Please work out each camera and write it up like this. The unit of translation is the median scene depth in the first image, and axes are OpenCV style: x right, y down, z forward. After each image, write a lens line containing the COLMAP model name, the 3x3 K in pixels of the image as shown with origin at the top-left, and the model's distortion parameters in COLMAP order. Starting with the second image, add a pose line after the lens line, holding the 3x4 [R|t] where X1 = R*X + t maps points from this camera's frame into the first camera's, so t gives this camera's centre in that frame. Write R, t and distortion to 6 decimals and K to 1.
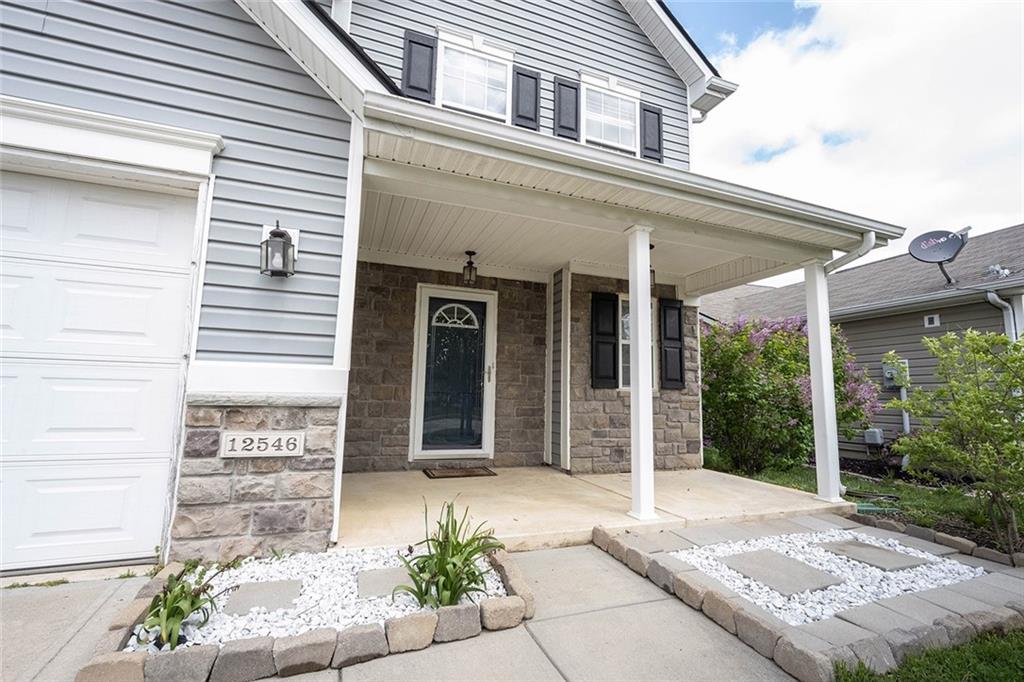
lens RADIAL K [[448.9, 0, 517.5], [0, 448.9, 340.3], [0, 0, 1]] dist [0.000110, -0.000047]
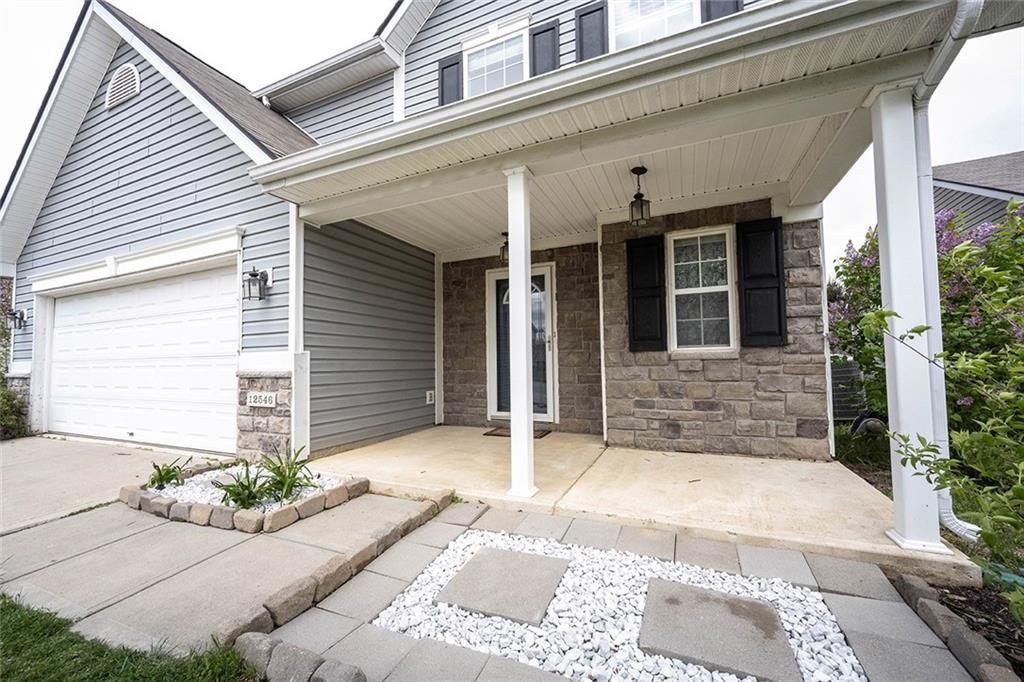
lens RADIAL K [[408.0, 0, 509.7], [0, 408.0, 345.3], [0, 0, 1]] dist [-0.003116, 0.000014]
pose [[0.698952, -0.062773, -0.712408, 0.575767], [0.118134, 0.992590, 0.028442, 0.044544], [0.705344, -0.104039, 0.701189, 0.283777]]
